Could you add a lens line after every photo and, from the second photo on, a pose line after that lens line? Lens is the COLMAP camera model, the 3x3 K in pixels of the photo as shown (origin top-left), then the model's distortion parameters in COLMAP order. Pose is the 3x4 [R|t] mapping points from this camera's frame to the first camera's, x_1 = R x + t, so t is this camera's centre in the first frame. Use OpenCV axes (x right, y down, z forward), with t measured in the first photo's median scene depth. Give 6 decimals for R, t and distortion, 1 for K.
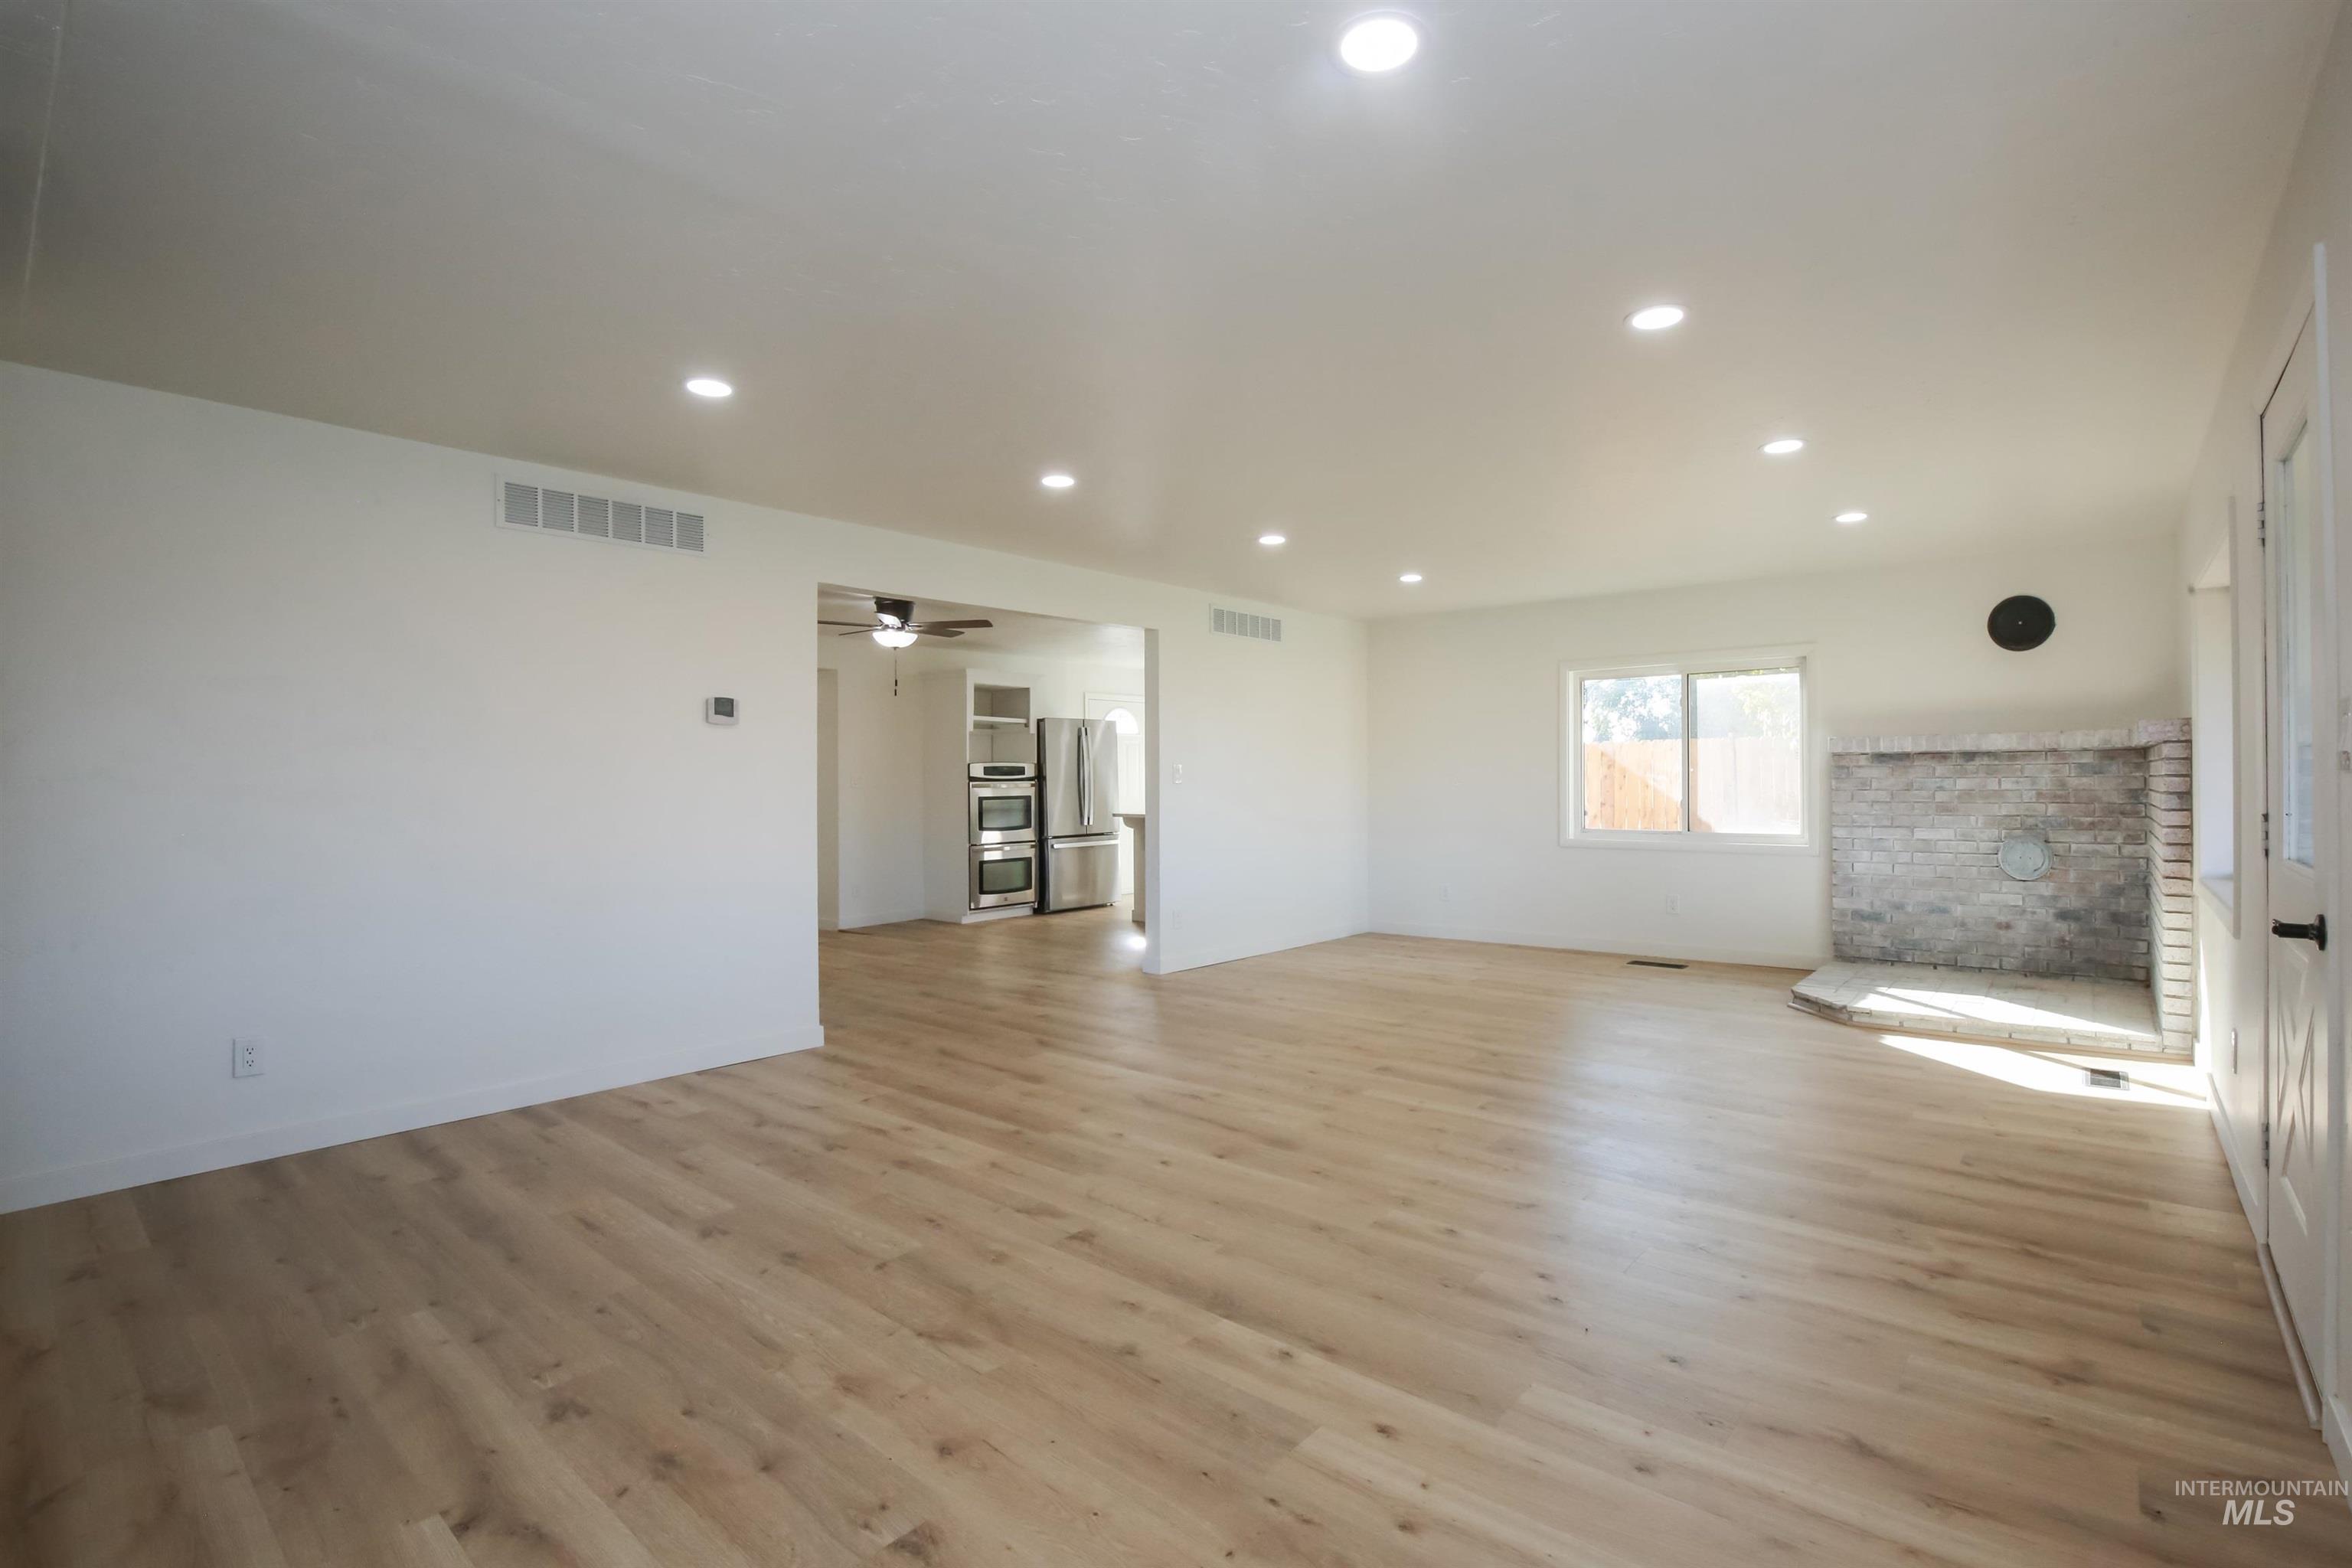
lens RADIAL K [[1095.1, 0, 1176.0], [0, 1095.1, 784.0], [0, 0, 1]] dist [-0.001705, 0.000009]
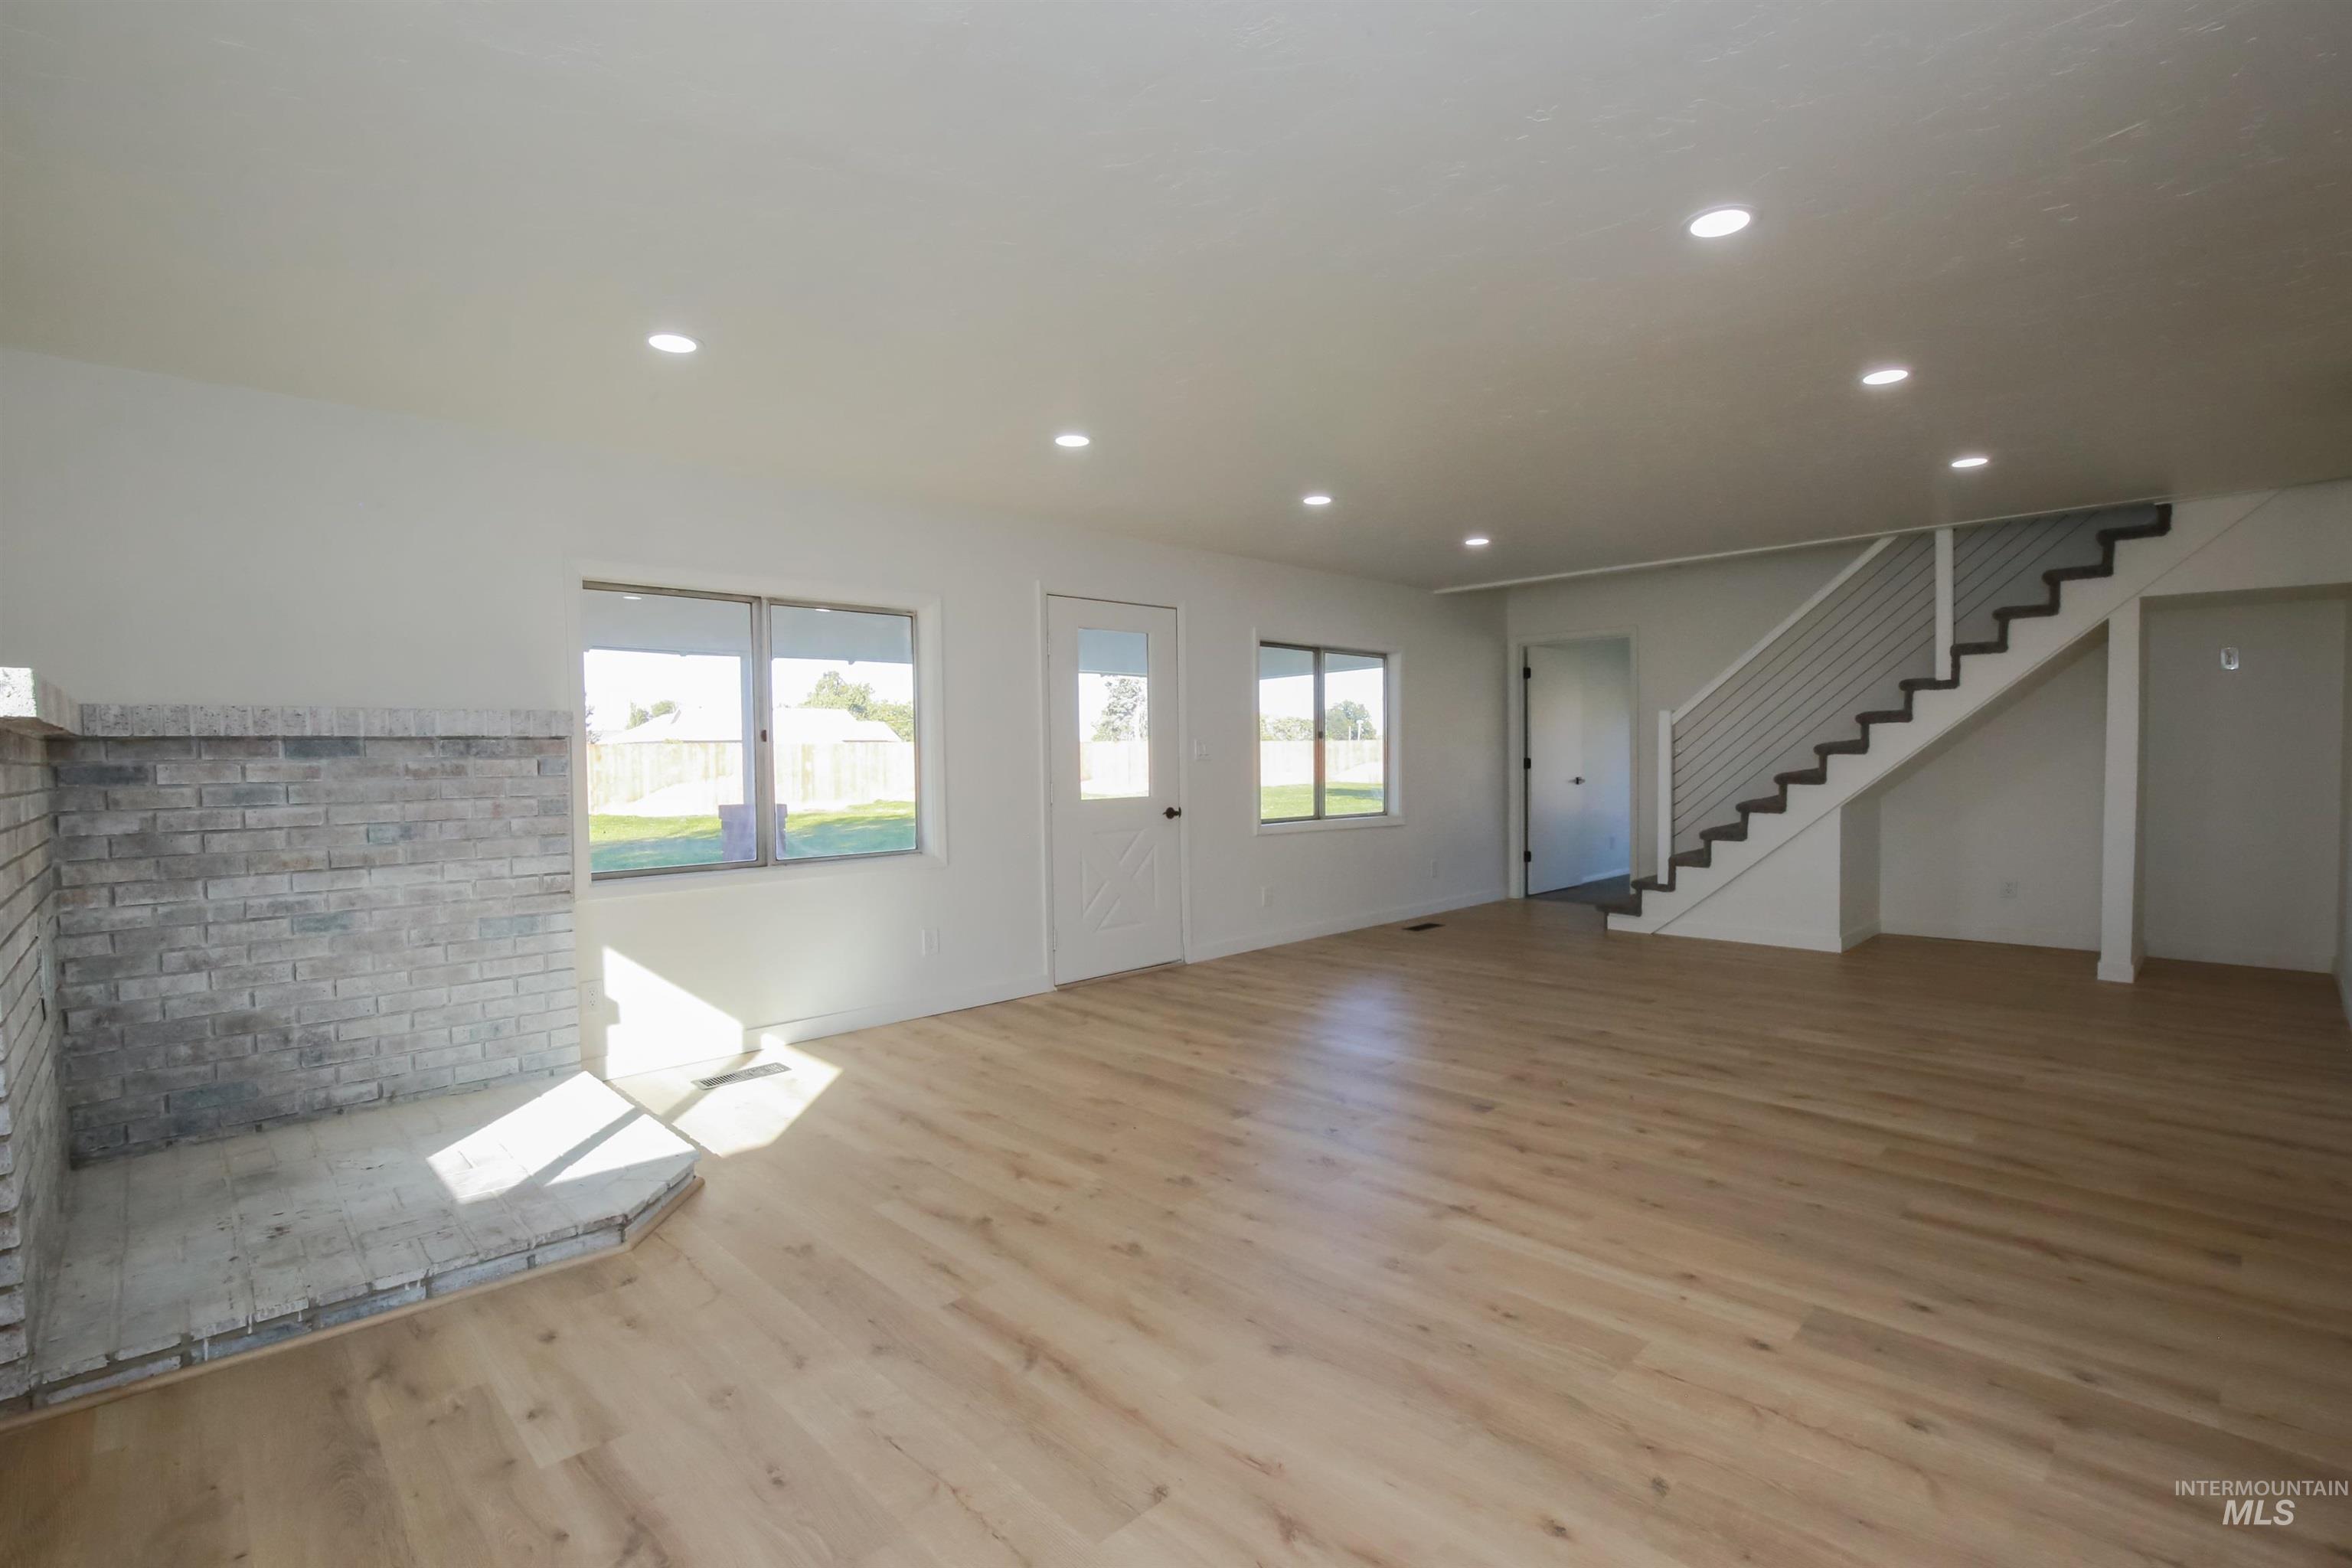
lens RADIAL K [[1095.1, 0, 1176.0], [0, 1095.1, 784.0], [0, 0, 1]] dist [-0.001705, 0.000009]
pose [[-0.995273, 0.017206, 0.095585, 0.387730], [0.020401, 0.999262, 0.032554, -0.022582], [-0.094954, 0.034350, -0.994889, 2.122738]]
